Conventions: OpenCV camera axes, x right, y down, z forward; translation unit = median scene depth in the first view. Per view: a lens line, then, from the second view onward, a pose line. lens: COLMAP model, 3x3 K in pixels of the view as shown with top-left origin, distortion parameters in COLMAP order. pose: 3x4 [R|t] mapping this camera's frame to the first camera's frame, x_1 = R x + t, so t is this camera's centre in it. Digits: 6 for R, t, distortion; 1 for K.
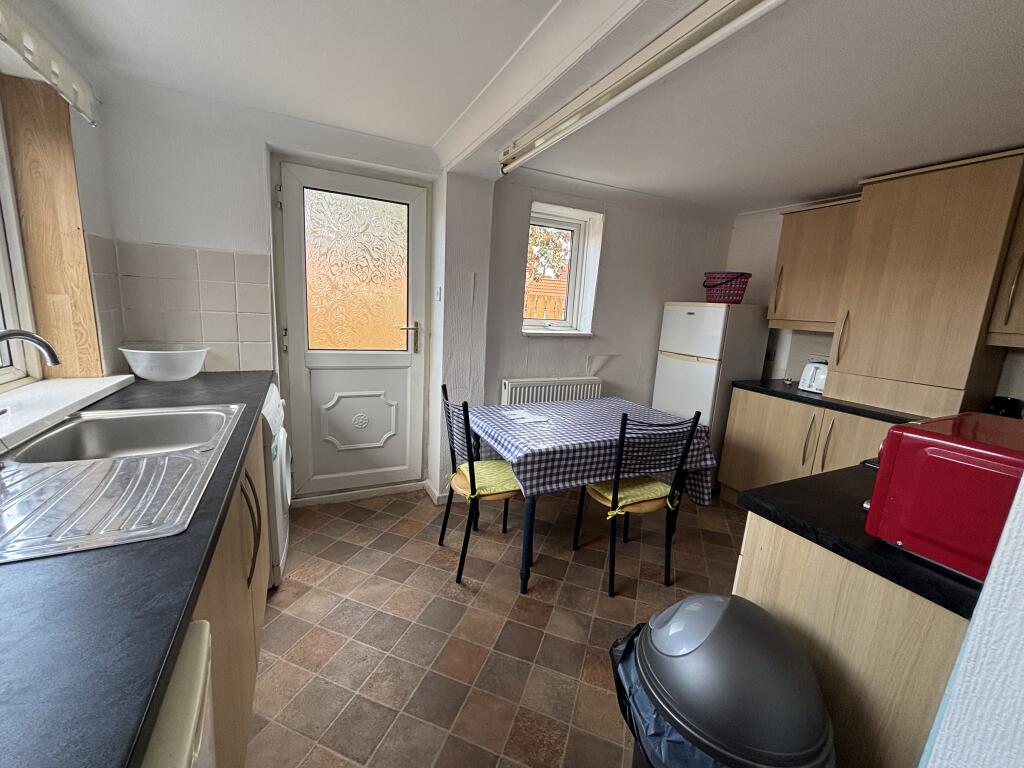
lens RADIAL K [[416.6, 0, 510.3], [0, 416.6, 383.3], [0, 0, 1]] dist [-0.000014, -0.000019]
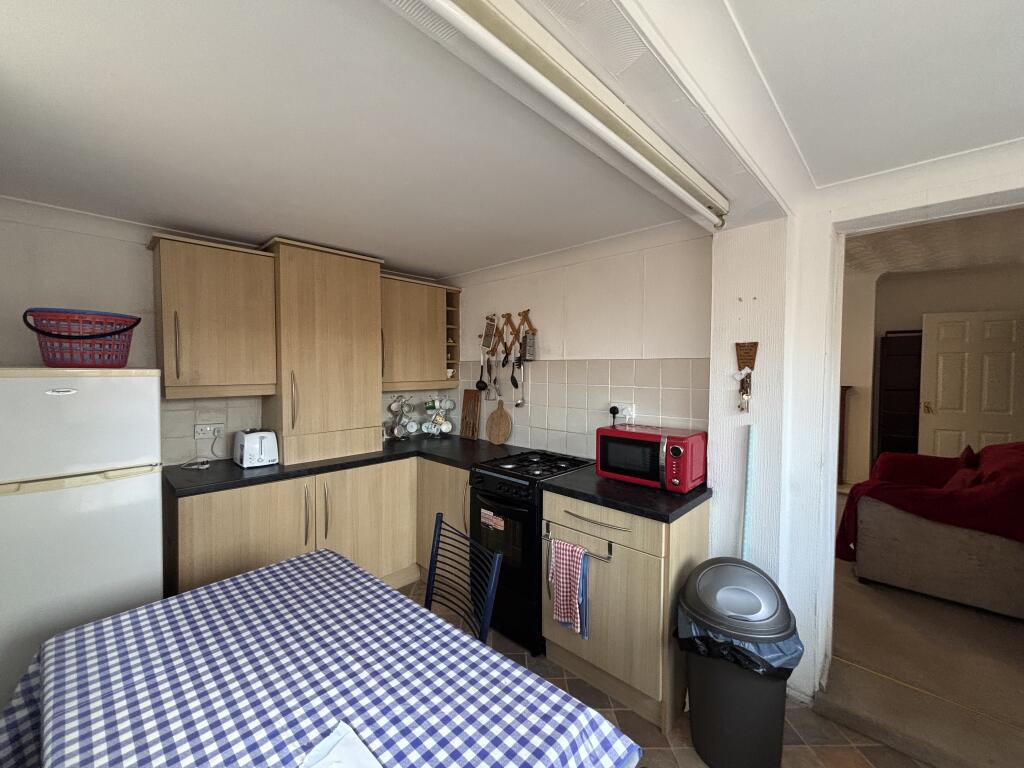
lens RADIAL K [[416.6, 0, 512.0], [0, 416.6, 388.4], [0, 0, 1]] dist [-0.000014, -0.000019]
pose [[-0.368312, -0.099260, 0.924388, -0.250390], [0.147529, 0.975446, 0.163524, -0.210801], [-0.917922, 0.196602, -0.344624, 0.838521]]
